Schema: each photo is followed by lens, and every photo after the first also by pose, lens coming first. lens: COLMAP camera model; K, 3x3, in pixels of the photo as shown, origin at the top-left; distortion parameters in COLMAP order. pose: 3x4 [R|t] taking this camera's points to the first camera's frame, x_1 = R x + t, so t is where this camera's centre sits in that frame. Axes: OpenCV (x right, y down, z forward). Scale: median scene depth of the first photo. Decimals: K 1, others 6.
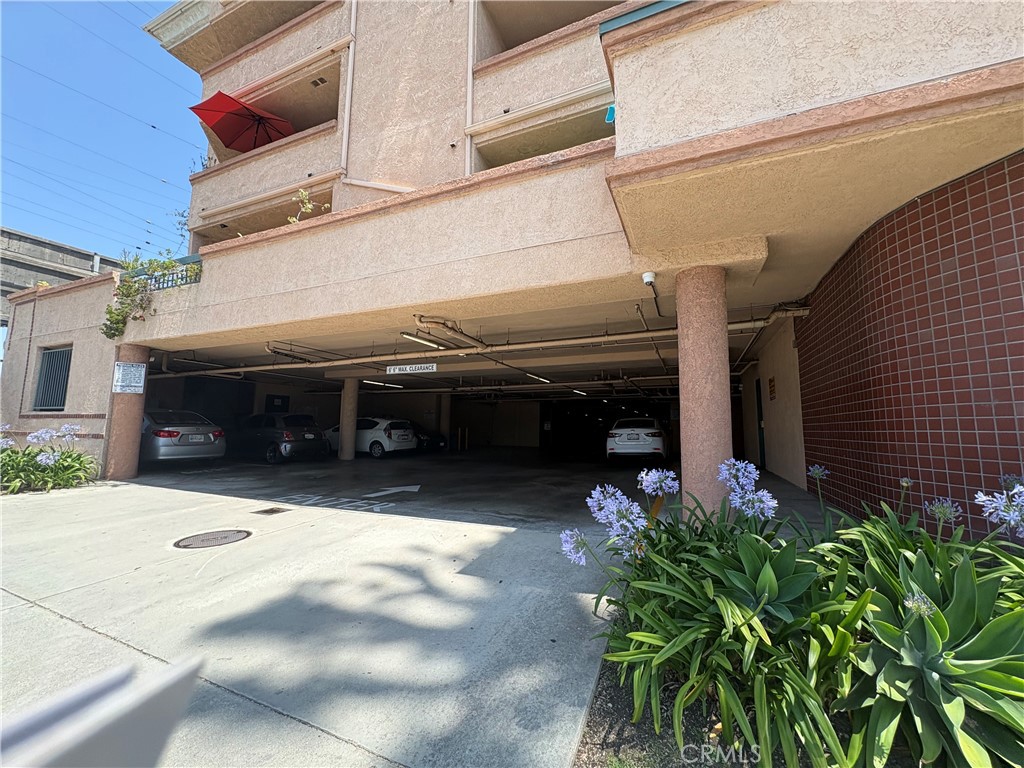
lens RADIAL K [[412.6, 0, 512.0], [0, 412.6, 384.0], [0, 0, 1]] dist [0.000840, 0.000090]
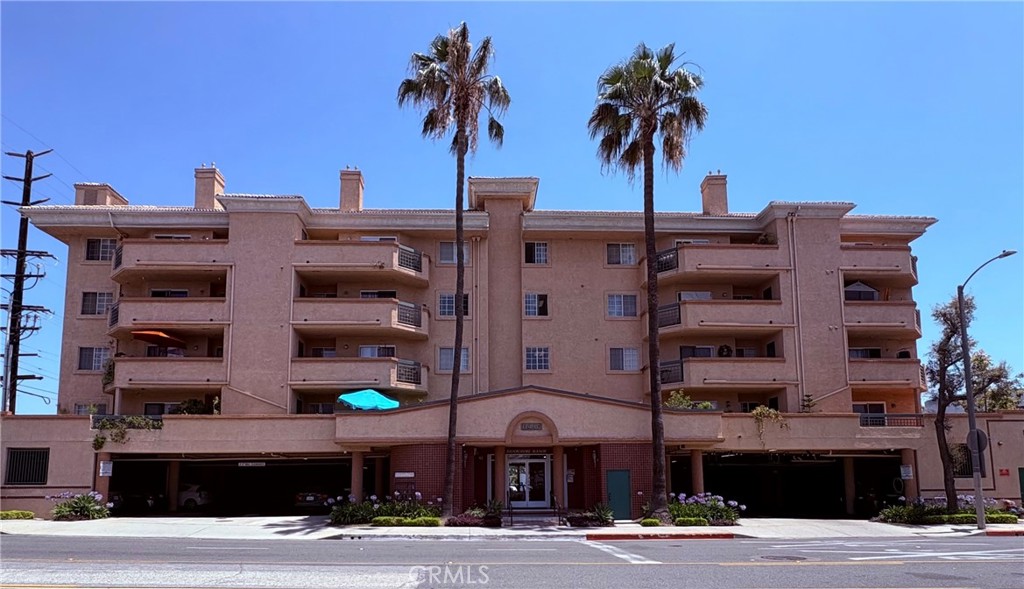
lens RADIAL K [[1016.5, 0, 512.0], [0, 1016.5, 294.5], [0, 0, 1]] dist [0.019076, 0.000884]
pose [[0.897813, 0.066613, 0.435310, -1.385178], [-0.037000, 0.996409, -0.076164, -0.576382], [-0.438820, 0.052275, 0.897053, -4.586519]]
